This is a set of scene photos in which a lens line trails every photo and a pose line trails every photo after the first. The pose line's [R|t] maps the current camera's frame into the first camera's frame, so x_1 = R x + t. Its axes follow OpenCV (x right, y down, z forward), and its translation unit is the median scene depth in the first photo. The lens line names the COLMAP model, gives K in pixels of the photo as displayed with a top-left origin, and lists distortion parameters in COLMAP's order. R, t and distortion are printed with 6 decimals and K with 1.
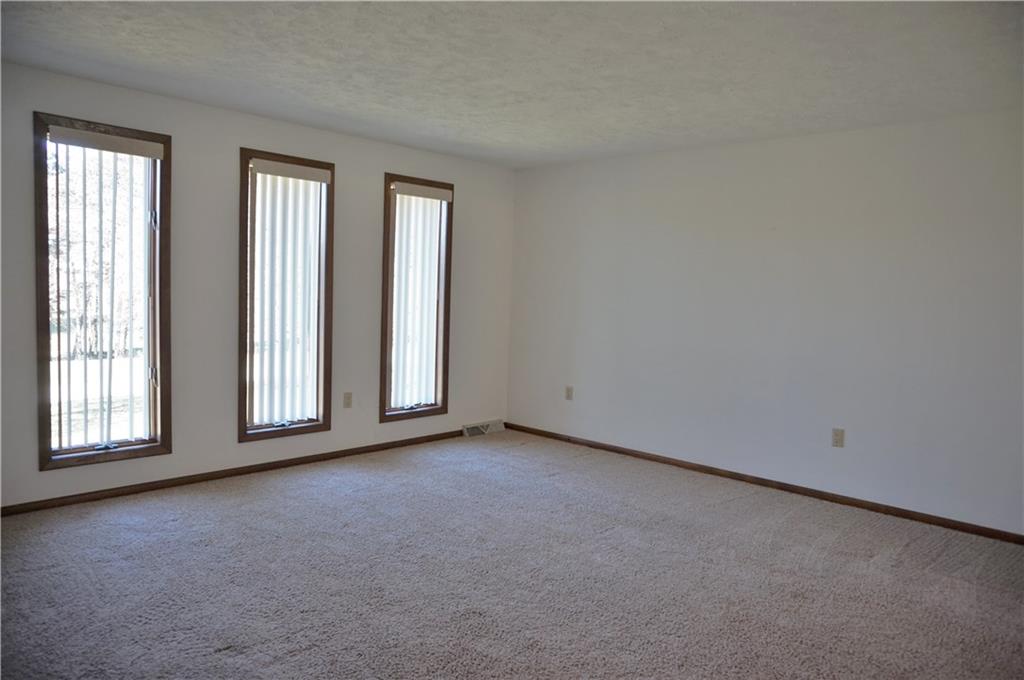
lens RADIAL K [[715.4, 0, 512.0], [0, 715.4, 340.0], [0, 0, 1]] dist [-0.008494, 0.004554]
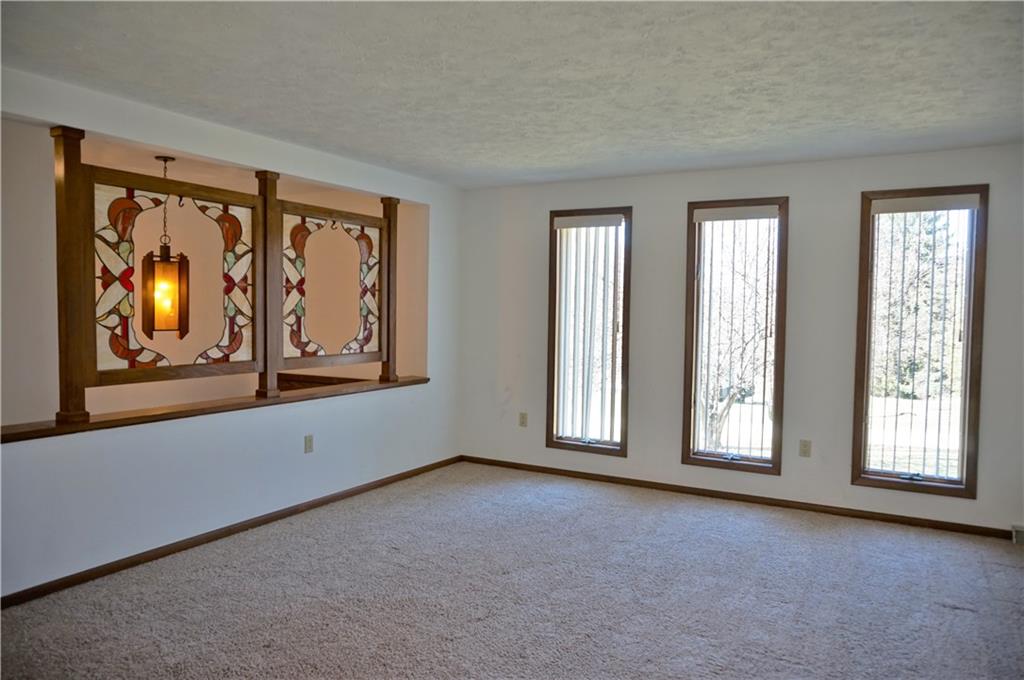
lens RADIAL K [[715.4, 0, 512.0], [0, 715.4, 340.0], [0, 0, 1]] dist [-0.008494, 0.004554]
pose [[0.217435, 0.008726, -0.976036, 0.641787], [-0.079382, 0.996806, -0.008773, -0.017908], [0.972842, 0.079387, 0.217433, 0.471863]]
